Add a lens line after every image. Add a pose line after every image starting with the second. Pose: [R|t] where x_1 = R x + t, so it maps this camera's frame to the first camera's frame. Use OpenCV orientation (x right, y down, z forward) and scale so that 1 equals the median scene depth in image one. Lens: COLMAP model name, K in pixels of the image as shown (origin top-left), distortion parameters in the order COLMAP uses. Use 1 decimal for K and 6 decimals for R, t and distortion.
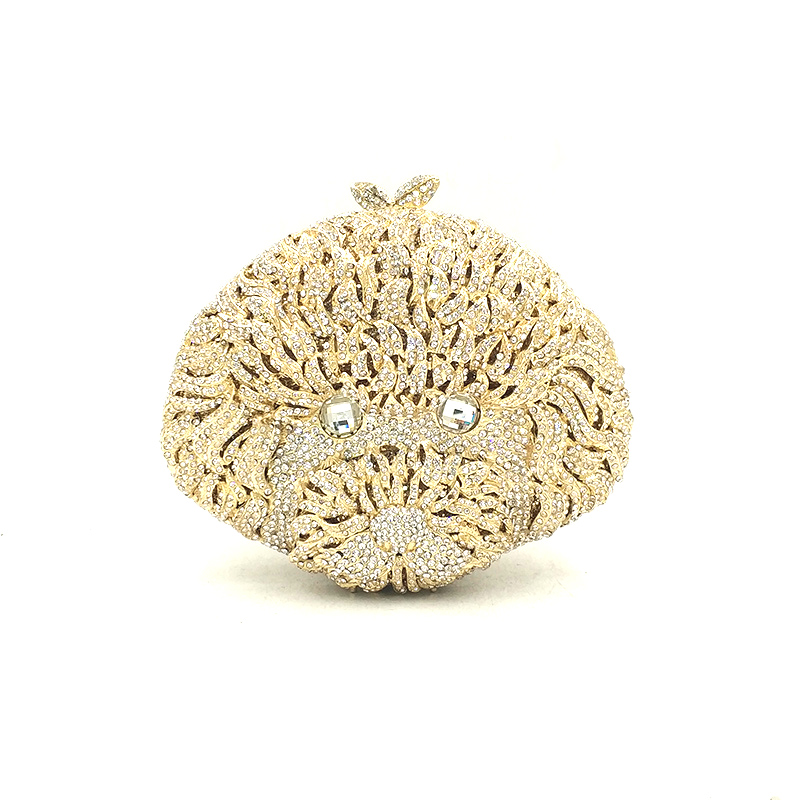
lens RADIAL K [[1039.7, 0, 397.8], [0, 1039.7, 400.2], [0, 0, 1]] dist [-0.196012, 0.000000]
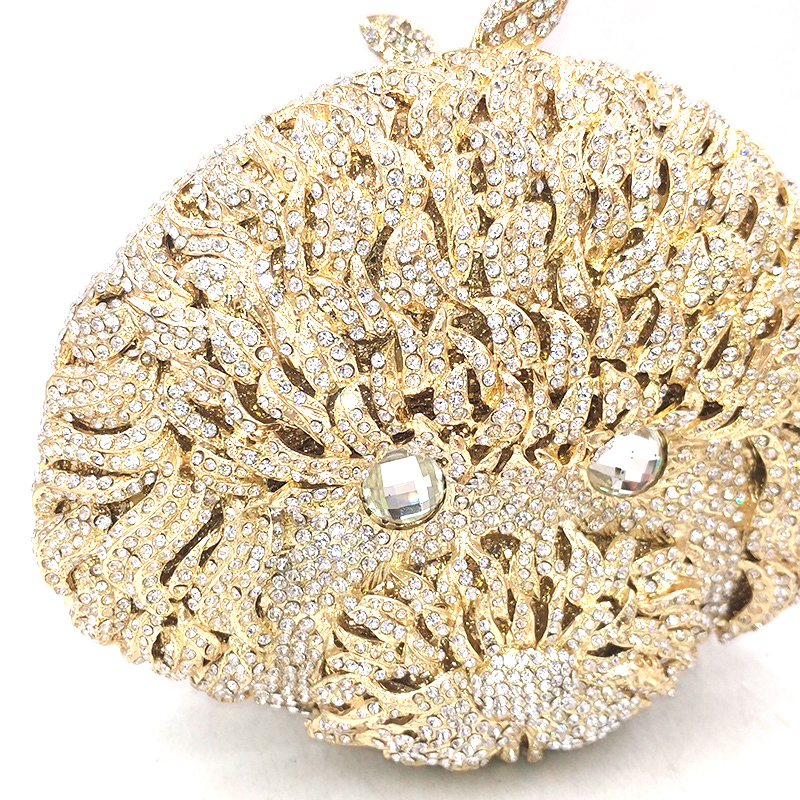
lens RADIAL K [[955.8, 0, 403.7], [0, 955.8, 401.0], [0, 0, 1]] dist [-0.039961, 0.000000]
pose [[0.991117, -0.076497, 0.108786, -0.102823], [0.060932, 0.988300, 0.139820, -0.091194], [-0.118209, -0.131949, 0.984183, 0.564589]]
